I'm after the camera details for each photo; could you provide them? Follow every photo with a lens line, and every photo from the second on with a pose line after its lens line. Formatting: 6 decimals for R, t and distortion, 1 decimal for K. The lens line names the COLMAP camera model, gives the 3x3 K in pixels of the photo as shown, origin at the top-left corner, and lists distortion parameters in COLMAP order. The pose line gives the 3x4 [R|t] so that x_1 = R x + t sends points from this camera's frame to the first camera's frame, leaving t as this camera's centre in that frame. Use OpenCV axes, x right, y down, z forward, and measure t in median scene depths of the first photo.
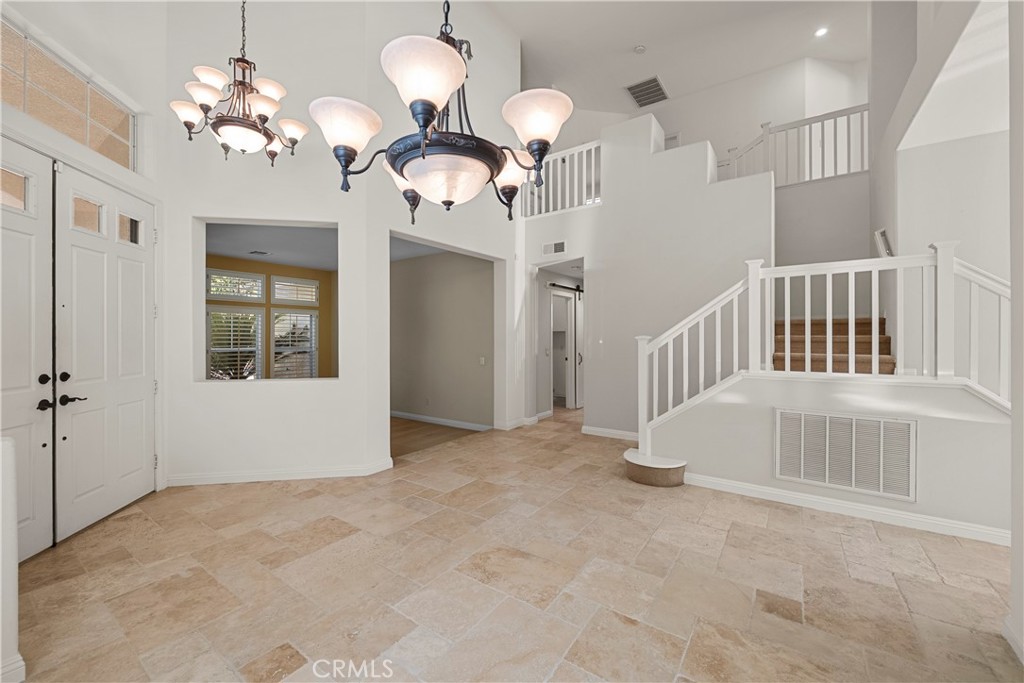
lens RADIAL K [[410.4, 0, 507.5], [0, 410.4, 338.5], [0, 0, 1]] dist [-0.000350, -0.000125]
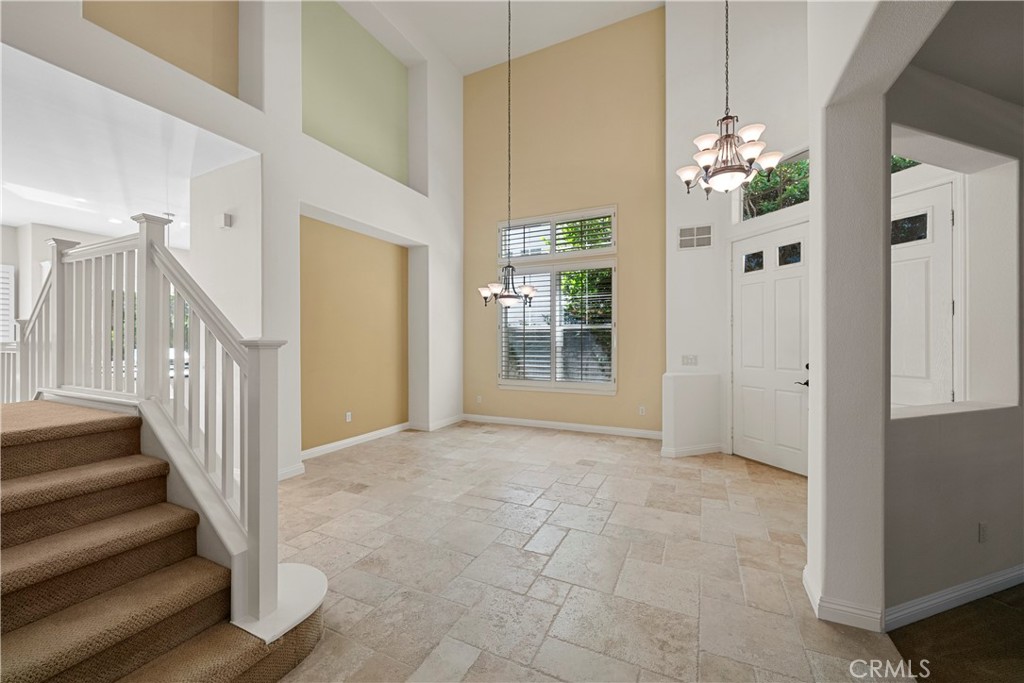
lens RADIAL K [[410.4, 0, 507.5], [0, 410.4, 338.5], [0, 0, 1]] dist [-0.000350, -0.000125]
pose [[-0.987154, 0.002097, -0.159759, 0.220966], [0.002502, 0.999994, -0.002333, -0.006548], [0.159753, -0.002703, -0.987153, 2.167860]]
